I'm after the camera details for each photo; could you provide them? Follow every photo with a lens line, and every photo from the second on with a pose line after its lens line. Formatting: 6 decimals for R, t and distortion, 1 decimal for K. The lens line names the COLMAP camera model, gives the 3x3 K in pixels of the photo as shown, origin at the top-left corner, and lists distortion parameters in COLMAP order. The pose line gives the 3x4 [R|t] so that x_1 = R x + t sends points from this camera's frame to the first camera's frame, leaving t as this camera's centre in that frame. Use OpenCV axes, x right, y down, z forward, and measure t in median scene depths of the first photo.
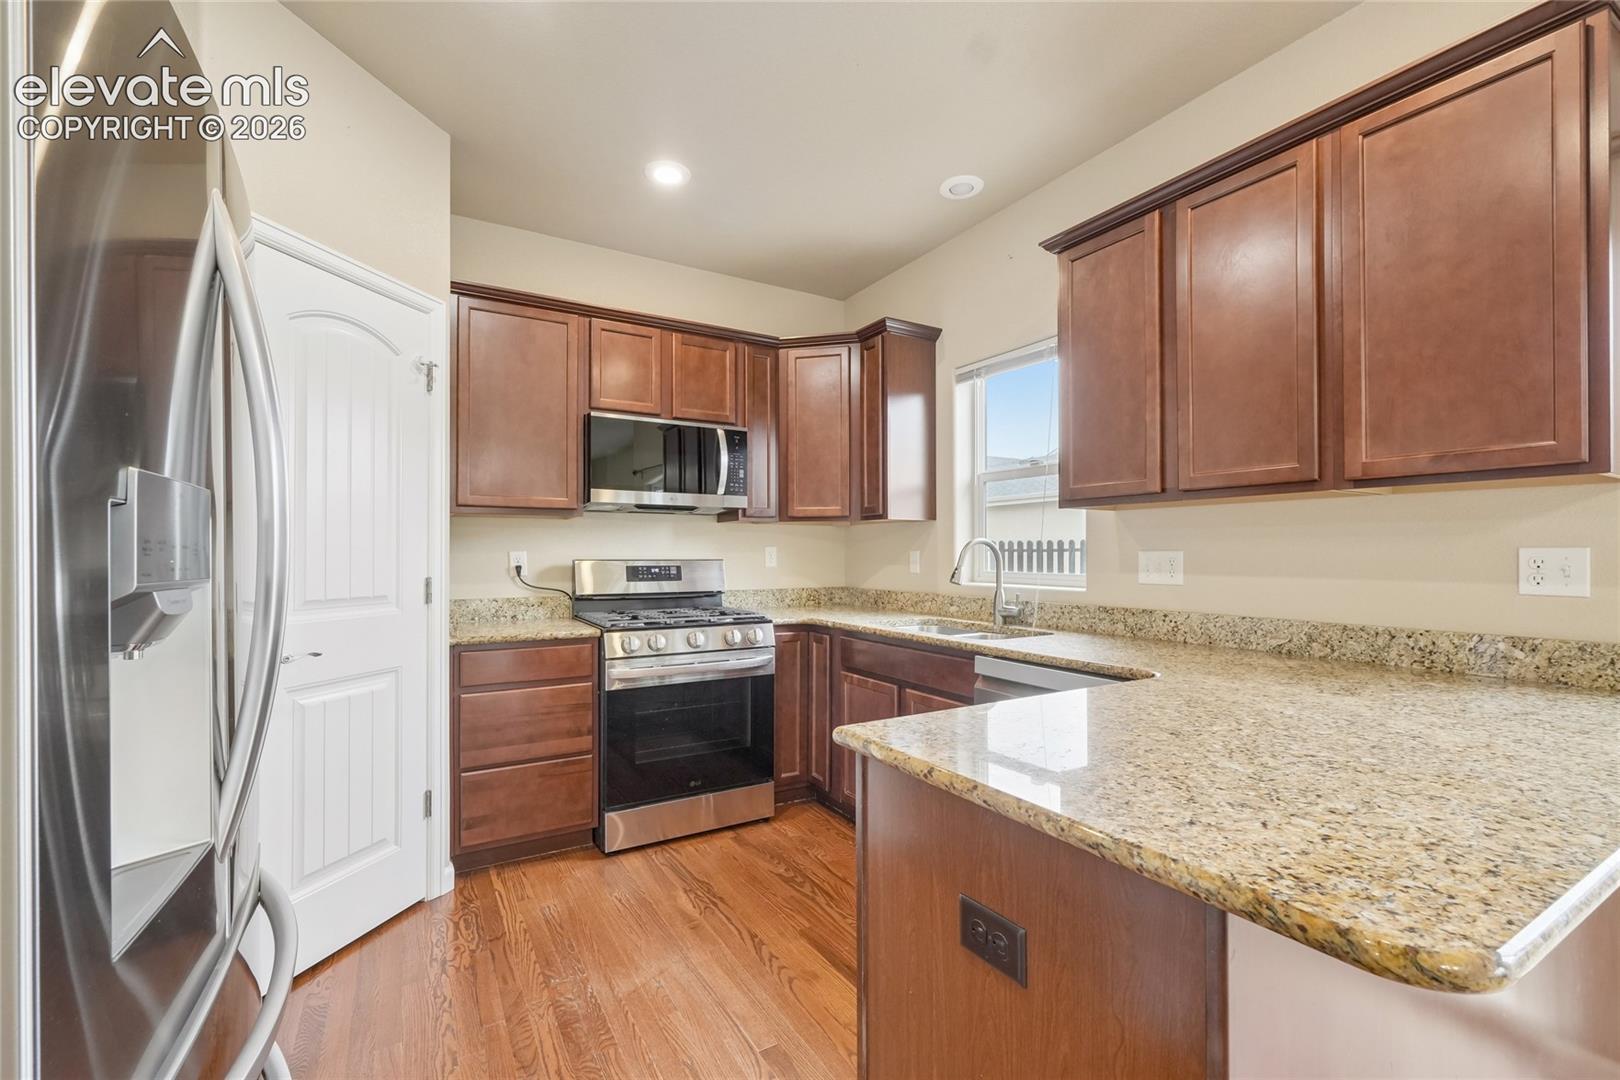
lens RADIAL K [[693.2, 0, 817.2], [0, 693.2, 545.8], [0, 0, 1]] dist [-0.003013, -0.000310]
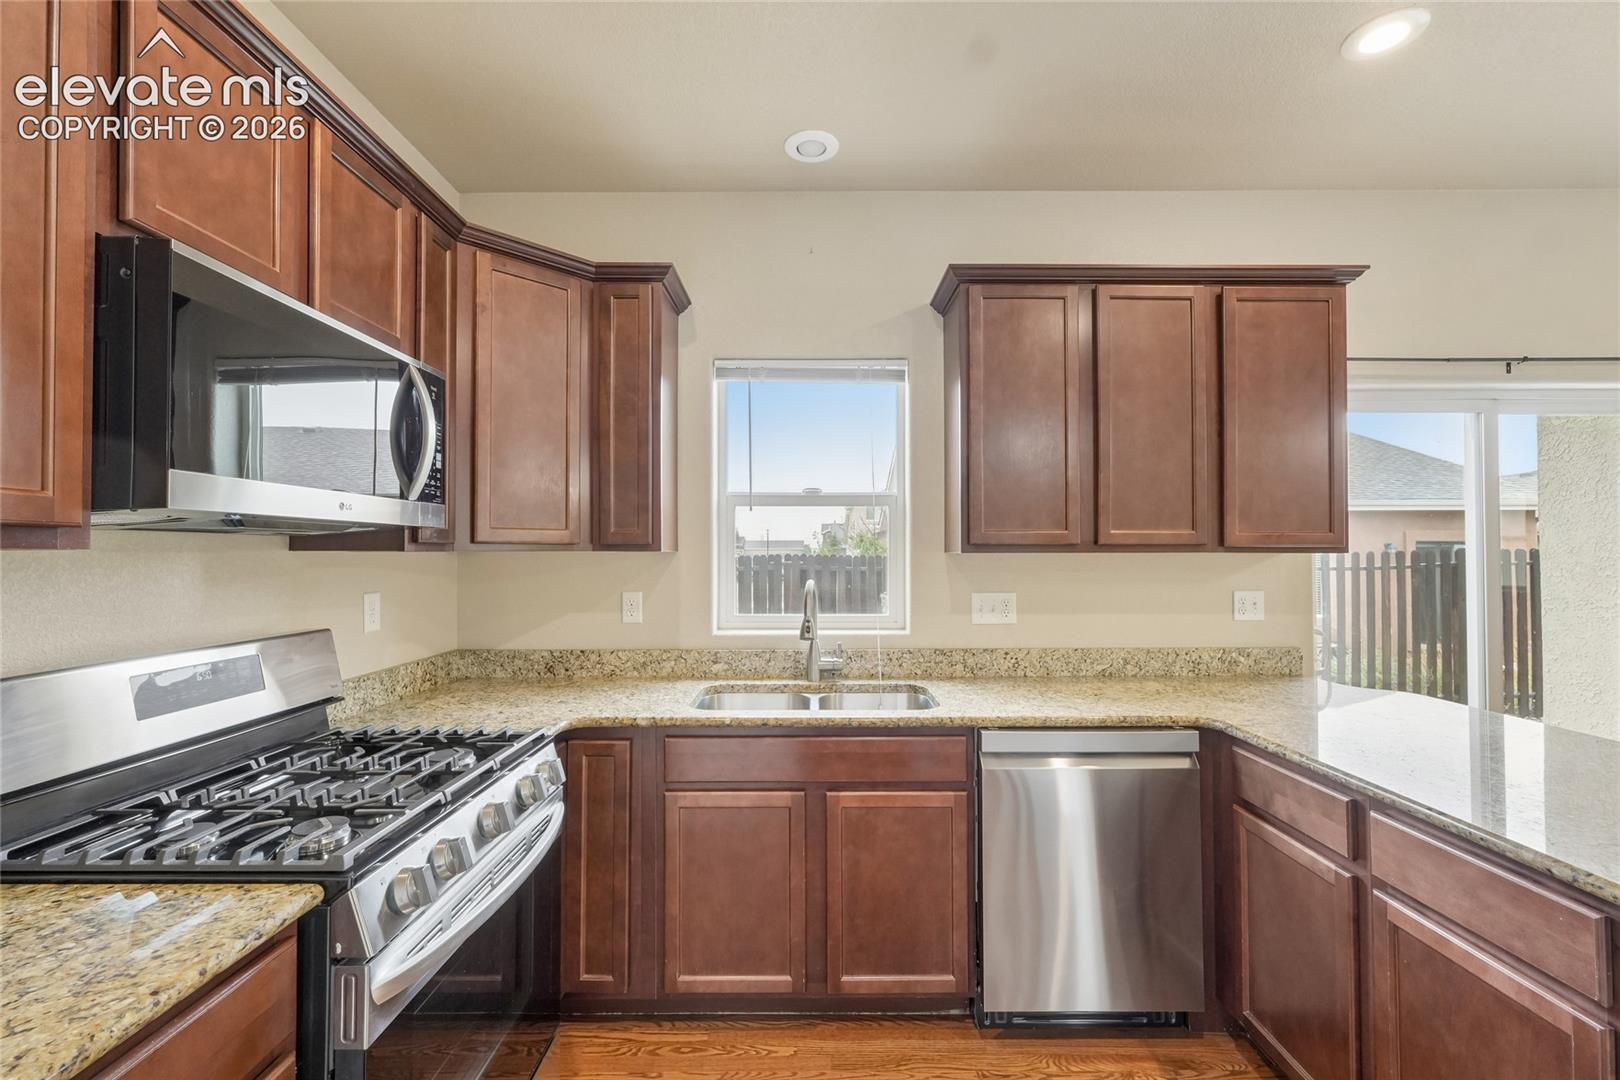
lens RADIAL K [[693.2, 0, 817.2], [0, 693.2, 545.8], [0, 0, 1]] dist [-0.003013, -0.000310]
pose [[0.510960, 0.006379, 0.859581, -0.450456], [-0.009054, 0.999957, -0.002039, -0.048131], [-0.859557, -0.006741, 0.510995, 0.553765]]
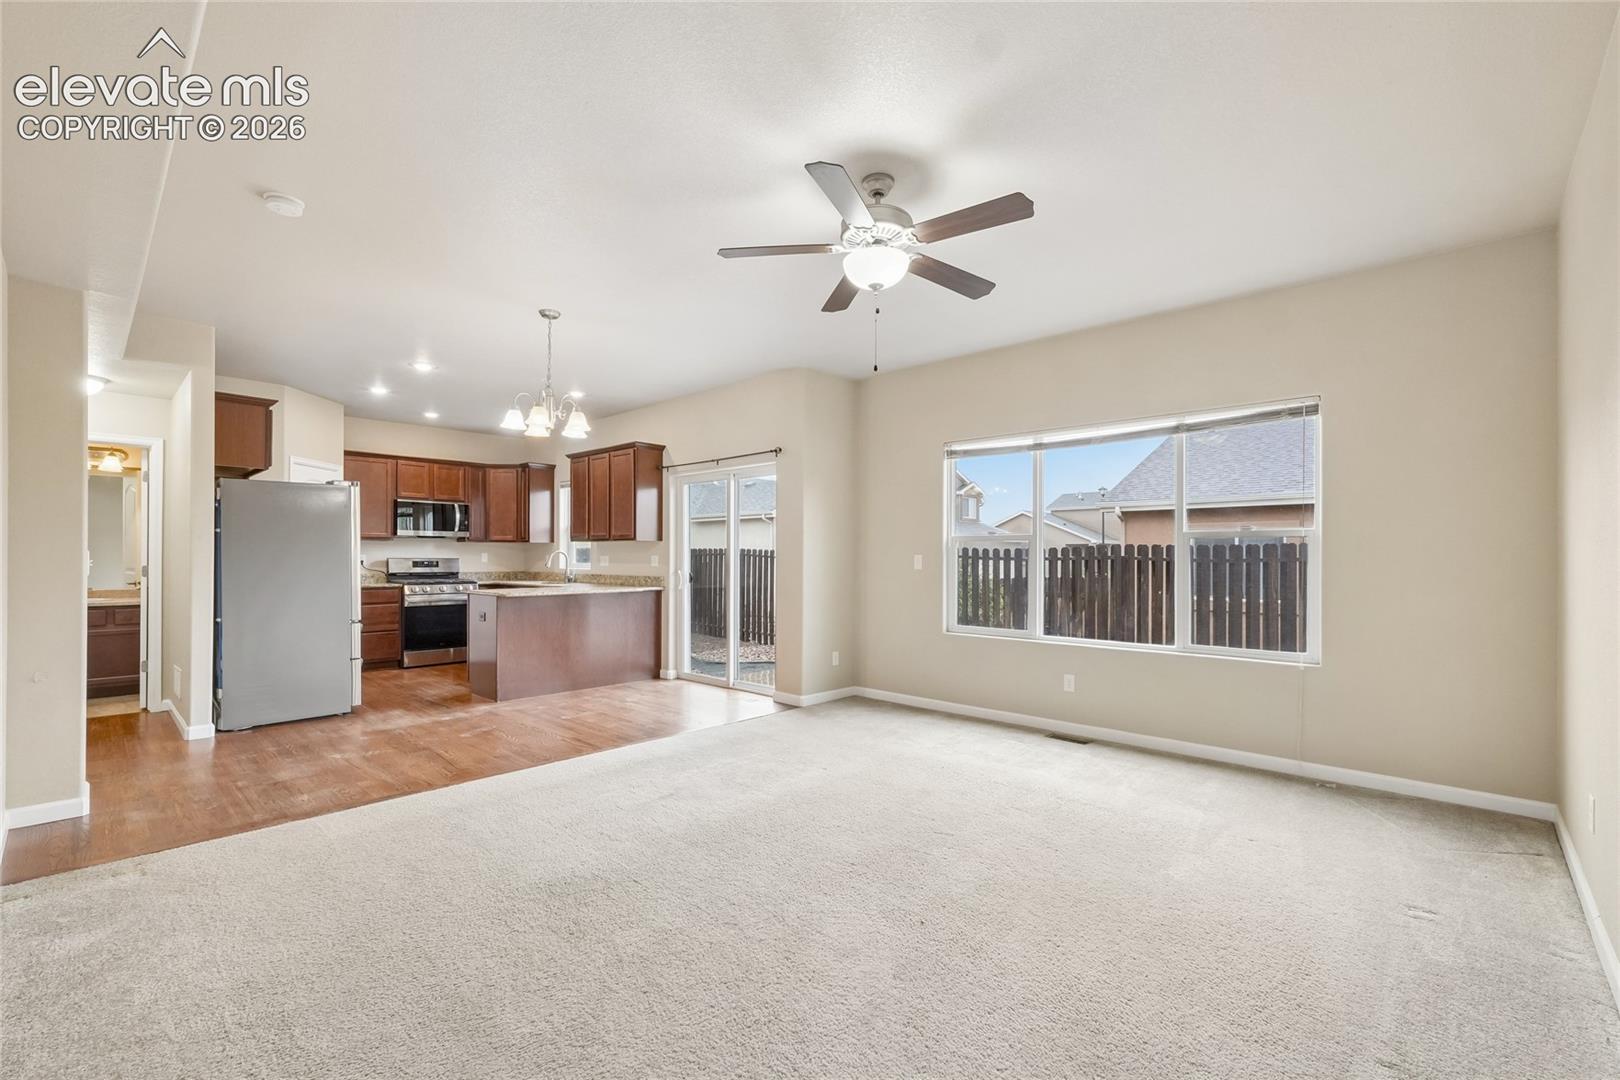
lens RADIAL K [[689.4, 0, 815.3], [0, 689.4, 555.0], [0, 0, 1]] dist [-0.001138, -0.000086]
pose [[0.962631, 0.006755, 0.270732, 0.454869], [-0.009064, 0.999932, 0.007277, -0.022736], [-0.270664, -0.009459, 0.962627, -1.809277]]
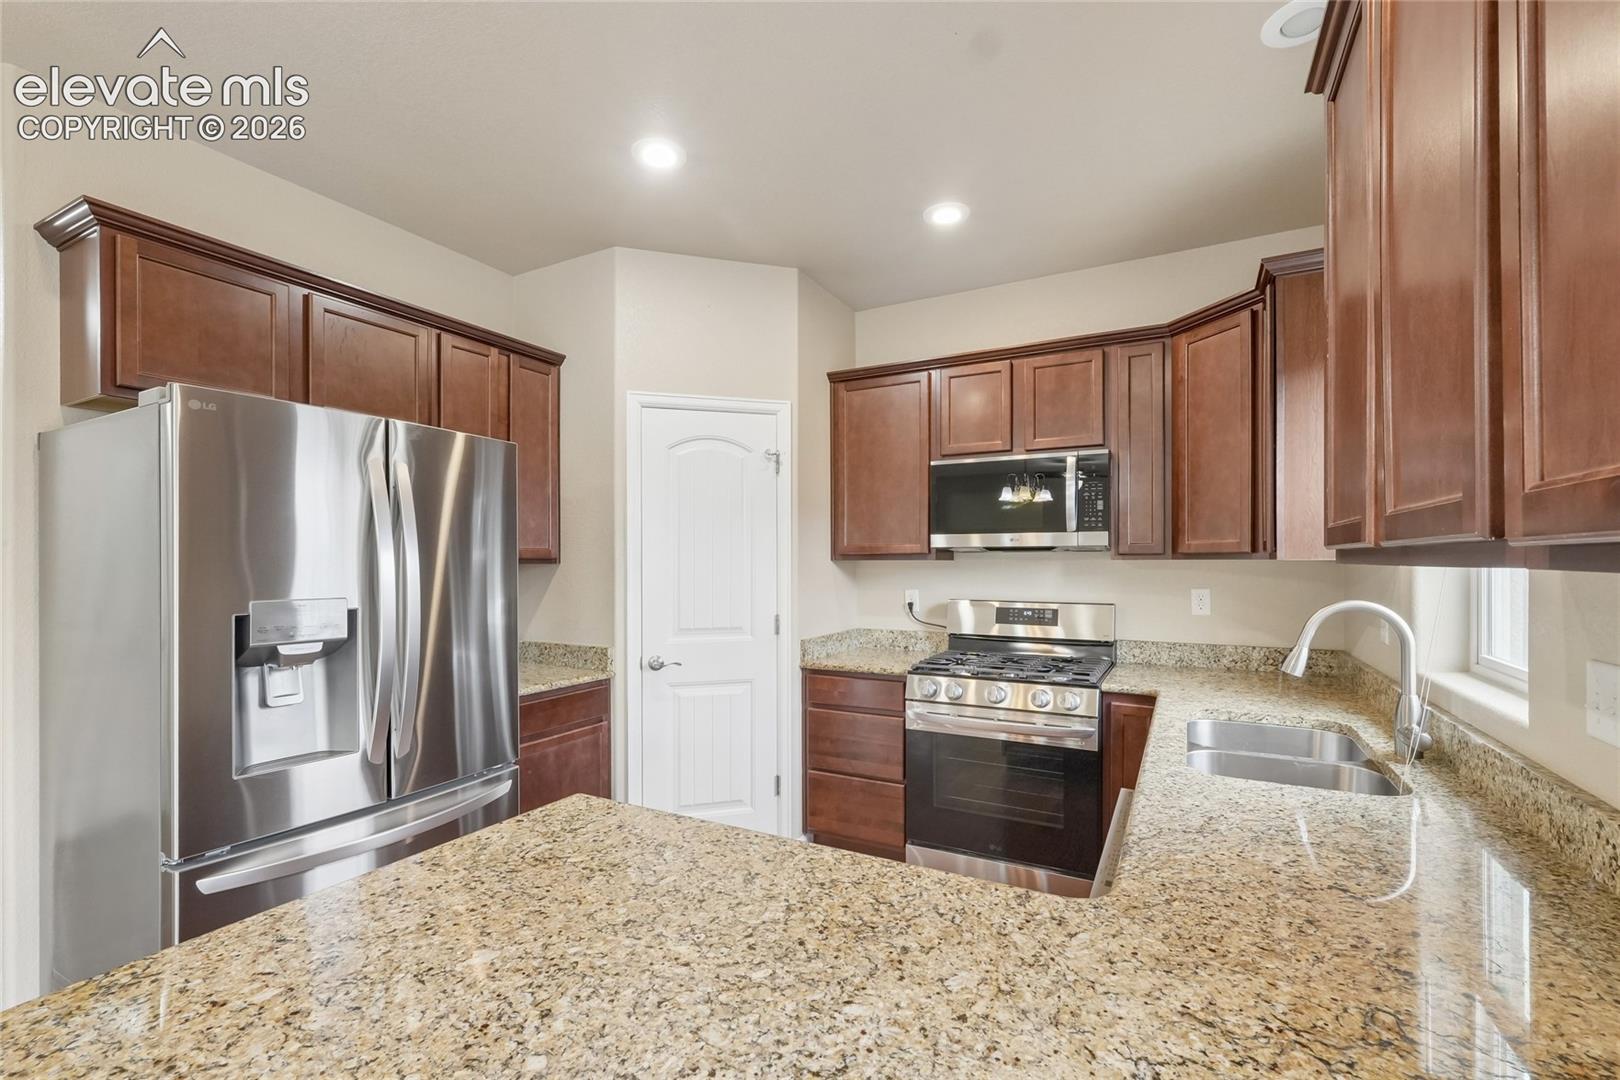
lens RADIAL K [[700.2, 0, 809.1], [0, 700.2, 561.3], [0, 0, 1]] dist [-0.000199, 0.000097]
pose [[0.508831, 0.000266, -0.860866, 0.489932], [0.013096, 0.999882, 0.008050, -0.052666], [0.860767, -0.015370, 0.508768, 0.294104]]
